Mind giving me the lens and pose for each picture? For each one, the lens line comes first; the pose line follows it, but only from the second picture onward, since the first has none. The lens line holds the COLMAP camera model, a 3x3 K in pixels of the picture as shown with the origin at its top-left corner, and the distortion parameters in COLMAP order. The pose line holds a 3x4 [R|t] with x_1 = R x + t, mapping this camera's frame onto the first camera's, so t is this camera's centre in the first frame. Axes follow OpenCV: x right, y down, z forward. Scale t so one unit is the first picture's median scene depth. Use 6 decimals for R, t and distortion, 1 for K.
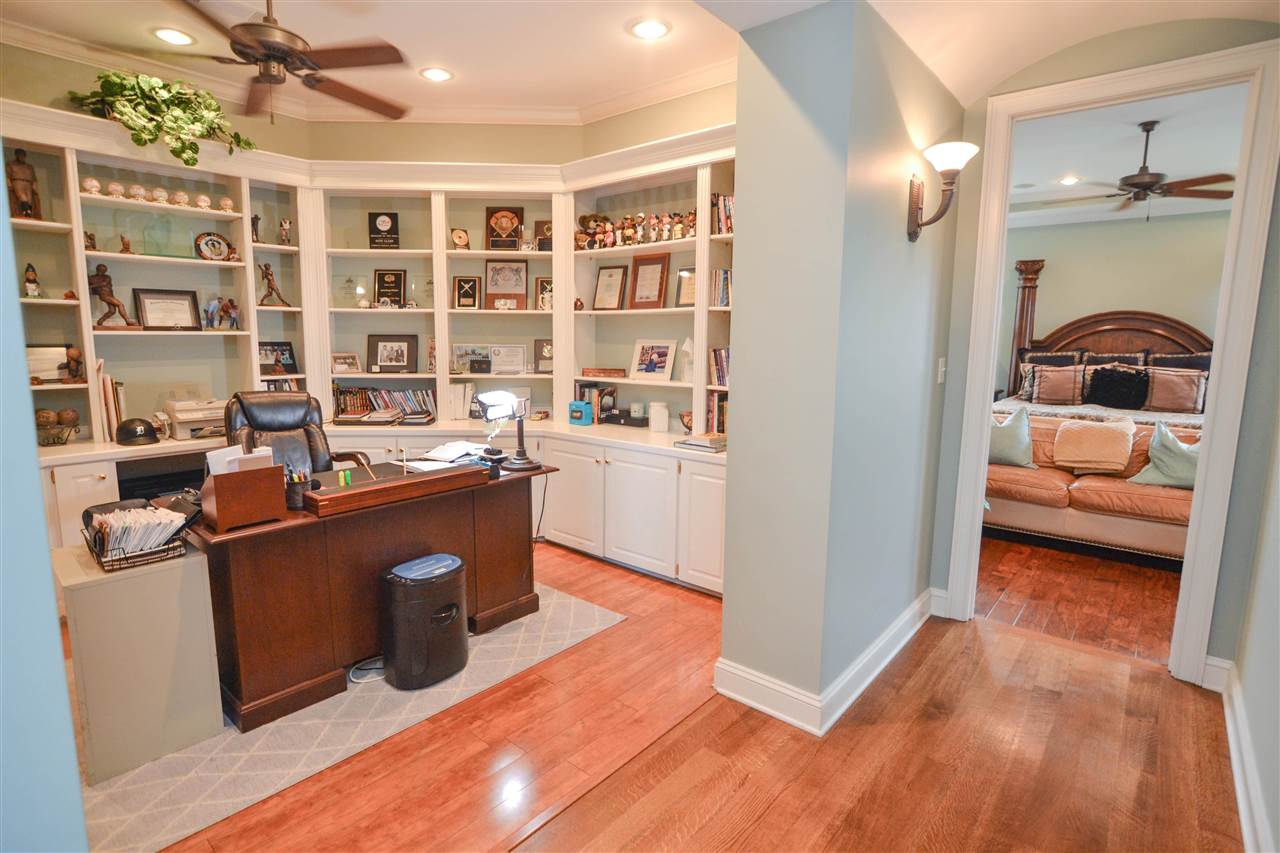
lens RADIAL K [[634.6, 0, 640.0], [0, 634.6, 426.5], [0, 0, 1]] dist [-0.016664, 0.001882]
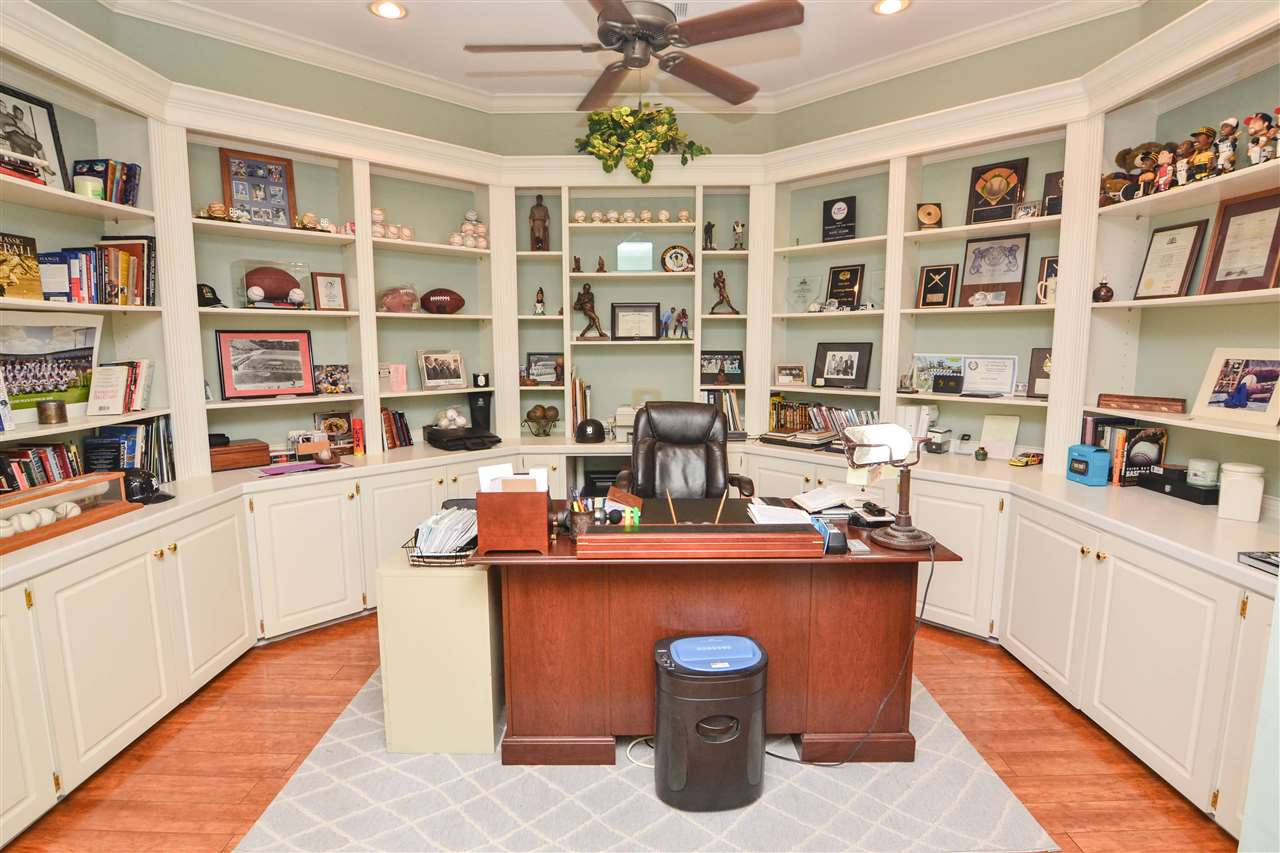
lens RADIAL K [[641.6, 0, 635.8], [0, 641.6, 425.3], [0, 0, 1]] dist [-0.023552, -0.002392]
pose [[0.645633, 0.087197, -0.758653, 0.093639], [-0.098847, 0.994644, 0.030200, -0.035992], [0.757223, 0.055492, 0.650794, 0.258400]]
